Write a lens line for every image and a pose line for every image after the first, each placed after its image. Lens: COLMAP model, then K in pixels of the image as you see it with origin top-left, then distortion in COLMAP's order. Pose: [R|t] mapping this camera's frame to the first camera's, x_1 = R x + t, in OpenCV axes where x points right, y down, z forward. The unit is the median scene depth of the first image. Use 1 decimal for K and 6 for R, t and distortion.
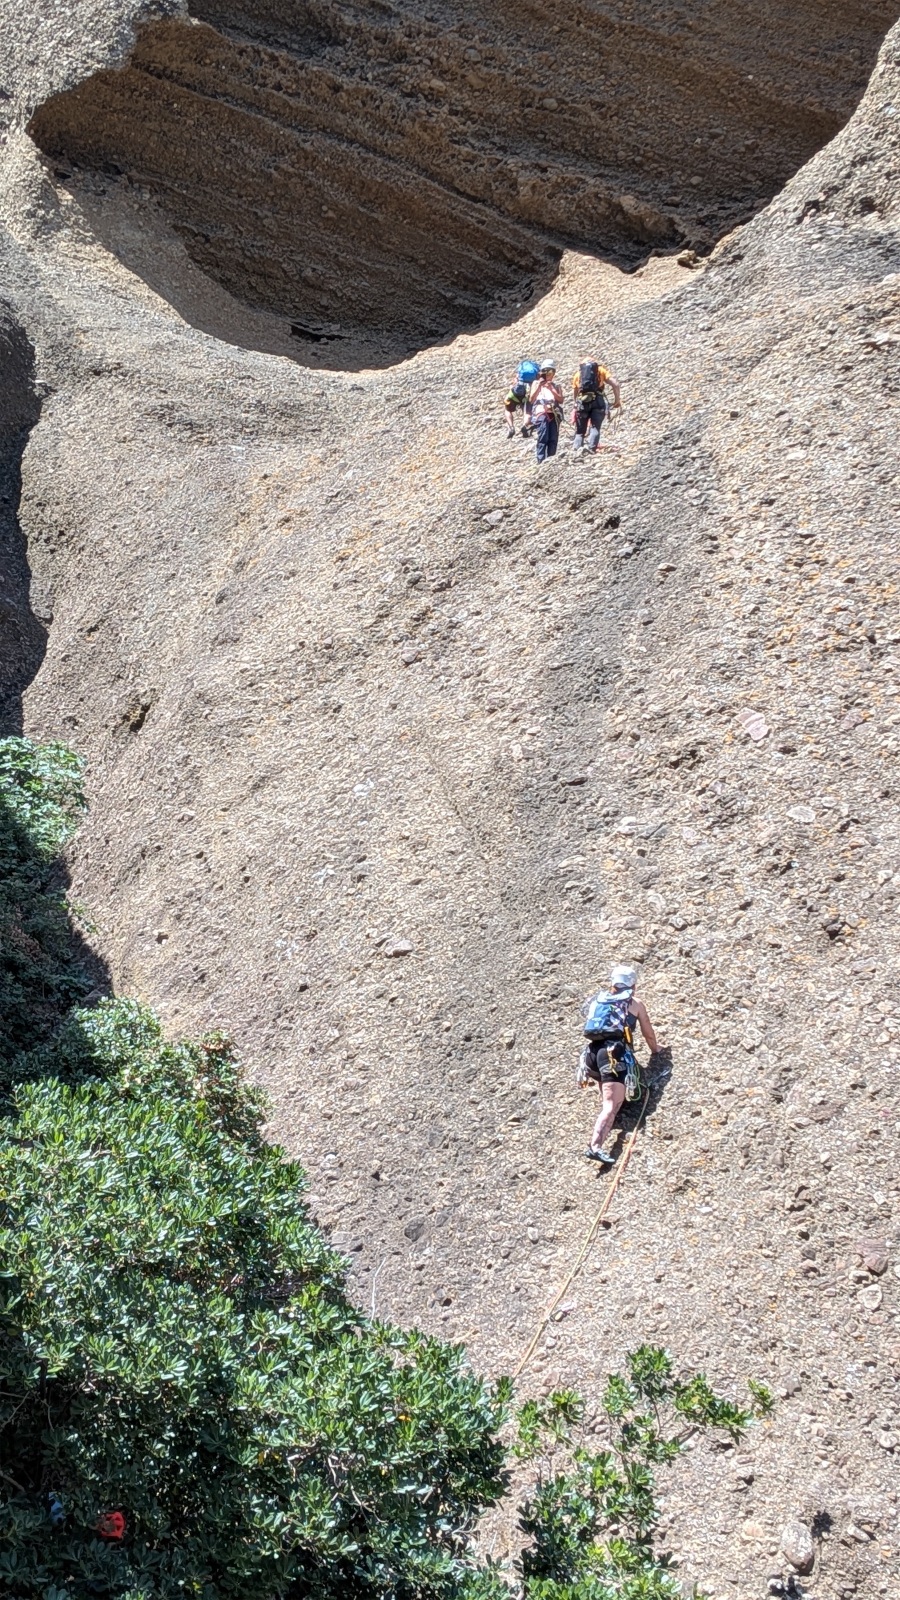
lens RADIAL K [[2281.7, 0, 441.9], [0, 2281.7, 804.8], [0, 0, 1]] dist [0.080474, 0.000000]
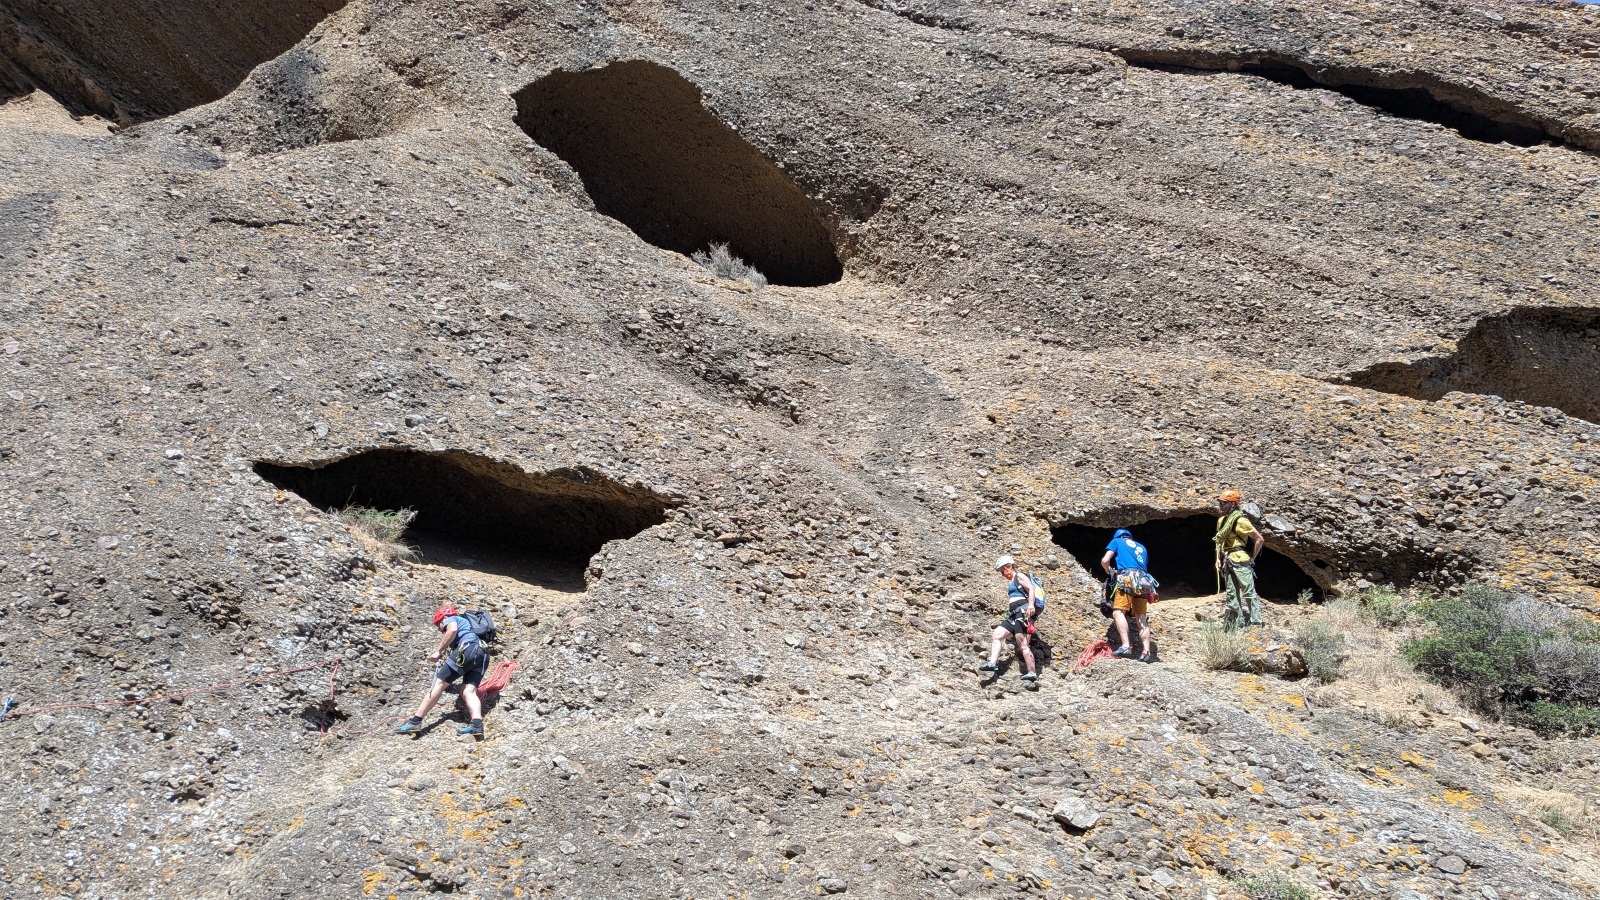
lens RADIAL K [[1142.9, 0, 811.1], [0, 1142.9, 473.0], [0, 0, 1]] dist [0.060175, -0.090920]
pose [[0.727384, 0.288182, 0.622787, 0.045403], [-0.251878, 0.956323, -0.148339, 0.029323], [-0.638334, -0.048967, 0.768201, -0.088931]]
